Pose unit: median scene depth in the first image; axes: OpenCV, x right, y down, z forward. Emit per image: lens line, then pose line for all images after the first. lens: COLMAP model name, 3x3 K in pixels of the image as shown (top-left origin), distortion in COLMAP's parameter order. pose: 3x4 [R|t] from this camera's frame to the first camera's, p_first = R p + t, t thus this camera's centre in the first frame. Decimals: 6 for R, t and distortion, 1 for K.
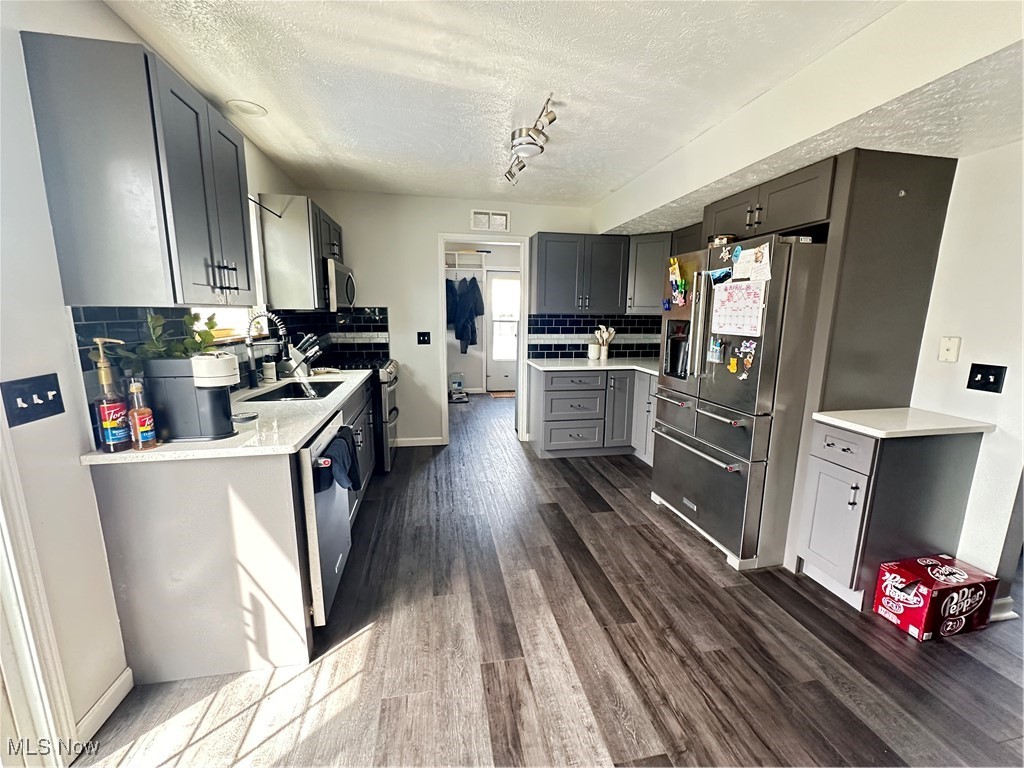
lens RADIAL K [[409.2, 0, 512.5], [0, 409.2, 386.1], [0, 0, 1]] dist [-0.002815, -0.000017]
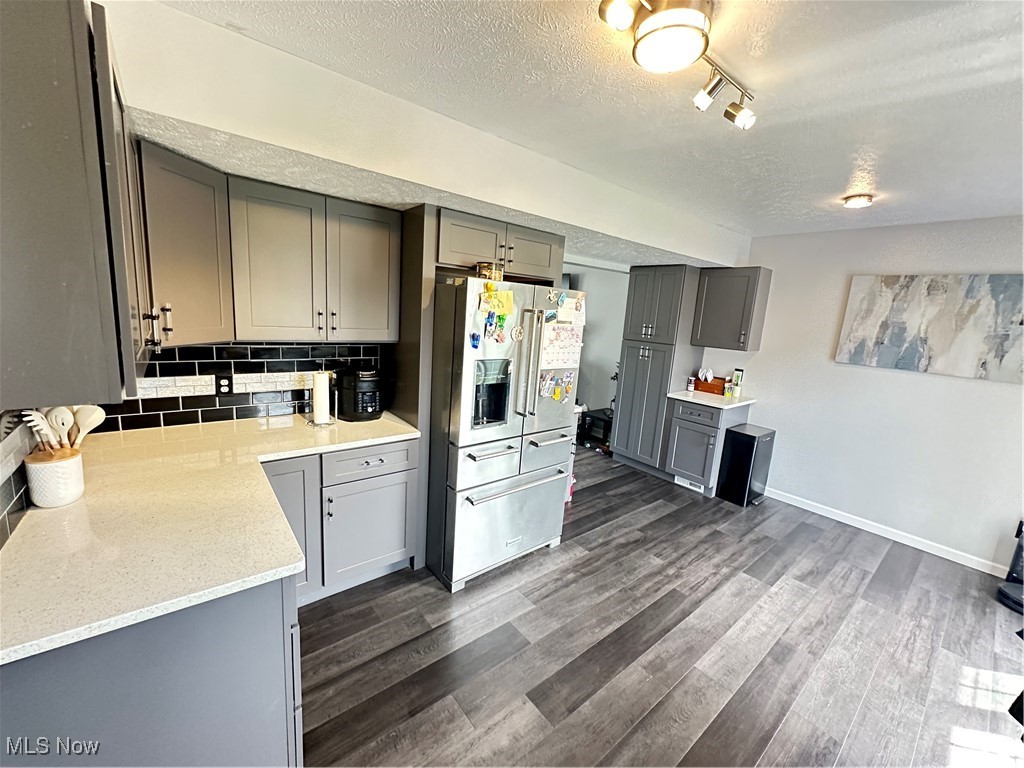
lens RADIAL K [[409.2, 0, 510.4], [0, 409.2, 384.8], [0, 0, 1]] dist [-0.002815, -0.000017]
pose [[-0.469055, -0.199123, 0.860429, -0.445293], [0.081903, 0.960246, 0.266871, -0.446617], [-0.879363, 0.195649, -0.434099, 1.814879]]
